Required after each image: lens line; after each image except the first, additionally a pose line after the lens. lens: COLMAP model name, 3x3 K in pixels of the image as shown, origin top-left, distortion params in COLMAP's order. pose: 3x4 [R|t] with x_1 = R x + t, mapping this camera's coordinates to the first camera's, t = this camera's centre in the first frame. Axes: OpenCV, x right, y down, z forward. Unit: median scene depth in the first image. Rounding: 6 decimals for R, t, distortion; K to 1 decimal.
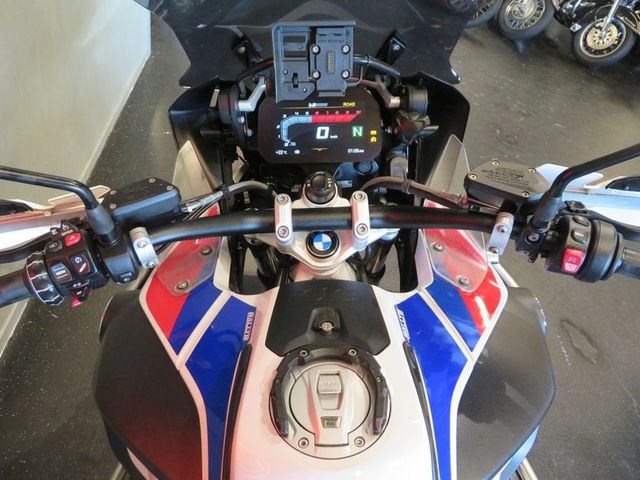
lens RADIAL K [[459.4, 0, 321.4], [0, 459.4, 239.5], [0, 0, 1]] dist [-0.018204, 0.020178]
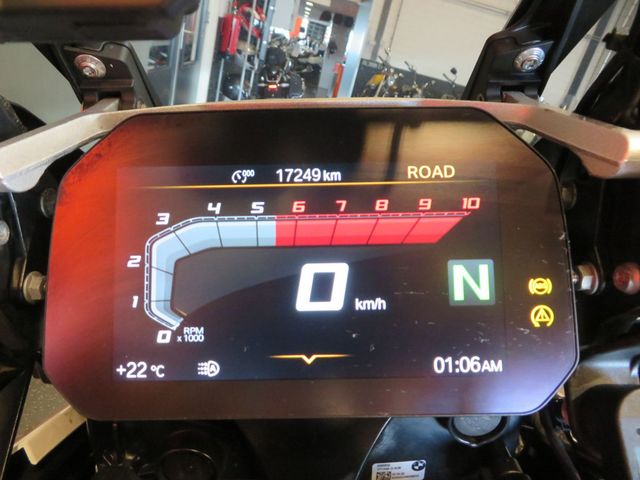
lens RADIAL K [[459.4, 0, 321.0], [0, 459.4, 240.2], [0, 0, 1]] dist [-0.018204, 0.020178]
pose [[0.999094, -0.002765, -0.042477, 0.012239], [-0.011616, 0.942305, -0.334555, -0.176911], [0.040951, 0.334745, 0.941419, 0.772376]]
